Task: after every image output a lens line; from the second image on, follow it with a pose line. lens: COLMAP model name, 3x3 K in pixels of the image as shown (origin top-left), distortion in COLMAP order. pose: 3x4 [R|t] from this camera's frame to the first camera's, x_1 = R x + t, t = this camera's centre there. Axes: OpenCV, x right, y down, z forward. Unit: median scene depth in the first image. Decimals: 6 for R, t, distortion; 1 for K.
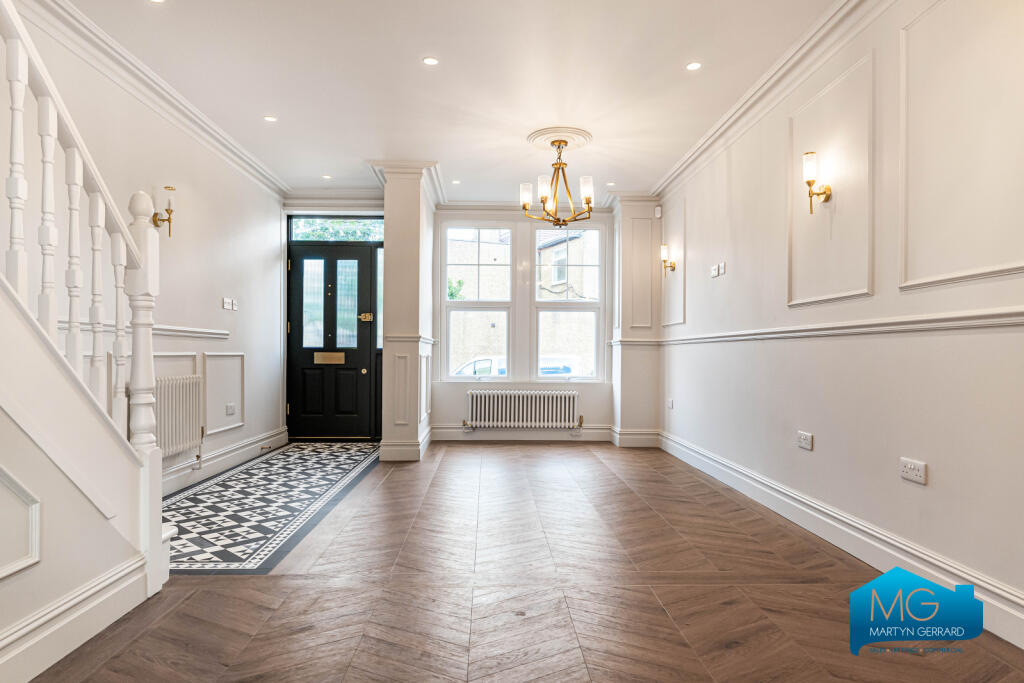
lens RADIAL K [[595.2, 0, 511.4], [0, 595.2, 350.1], [0, 0, 1]] dist [-0.005278, -0.000105]
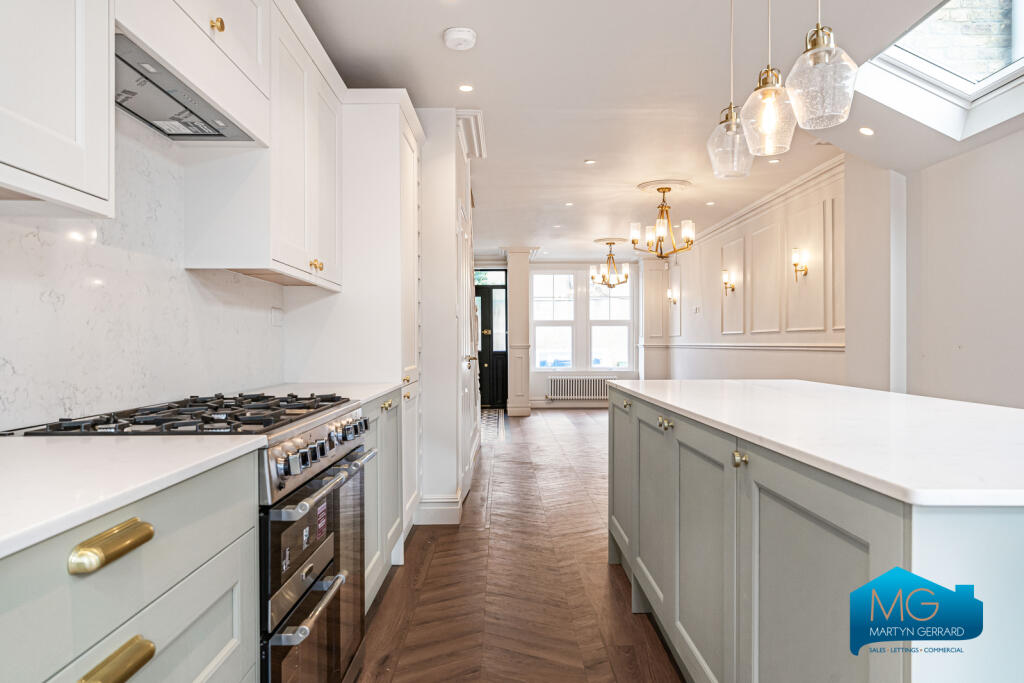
lens RADIAL K [[618.5, 0, 511.6], [0, 618.5, 341.4], [0, 0, 1]] dist [0.004604, 0.000132]
pose [[0.999611, -0.008528, -0.026564, -0.129826], [0.008482, 0.999962, -0.001843, -0.025509], [0.026579, 0.001617, 0.999645, -0.687000]]
